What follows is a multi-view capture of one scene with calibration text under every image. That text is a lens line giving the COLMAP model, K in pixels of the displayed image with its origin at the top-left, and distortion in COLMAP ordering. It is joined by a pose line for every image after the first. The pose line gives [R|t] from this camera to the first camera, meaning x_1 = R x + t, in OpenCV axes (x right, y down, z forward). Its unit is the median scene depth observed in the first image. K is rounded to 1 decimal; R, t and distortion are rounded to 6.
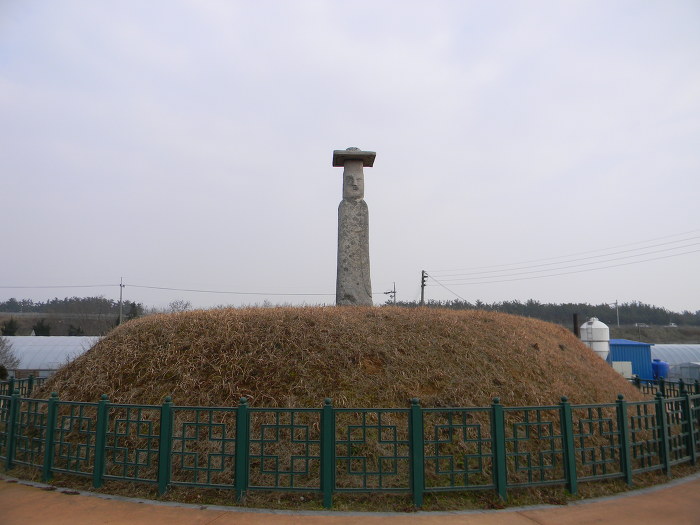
lens RADIAL K [[554.5, 0, 350.0], [0, 554.5, 262.5], [0, 0, 1]] dist [0.003141, -0.009593]
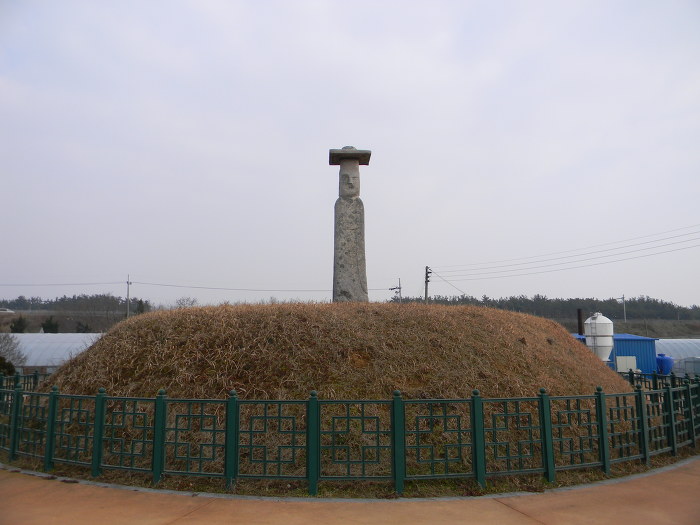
lens RADIAL K [[554.5, 0, 350.0], [0, 554.5, 262.5], [0, 0, 1]] dist [0.003141, -0.009593]
pose [[0.999909, -0.005719, -0.012193, 0.030185], [0.005804, 0.999959, 0.006943, -0.002189], [0.012153, -0.007013, 0.999902, -0.028917]]
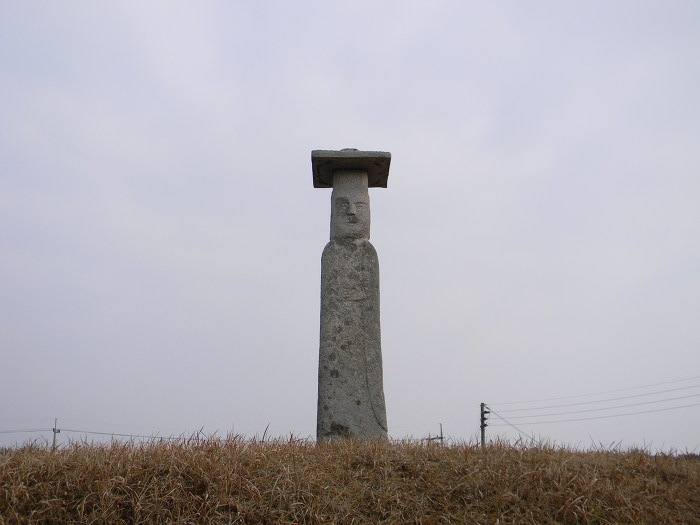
lens RADIAL K [[735.3, 0, 350.0], [0, 735.3, 262.5], [0, 0, 1]] dist [0.005050, -0.007674]
pose [[0.999105, -0.016211, -0.039068, 0.052345], [0.008791, 0.983052, -0.183116, 0.054277], [0.041374, 0.182609, 0.982315, 0.499148]]
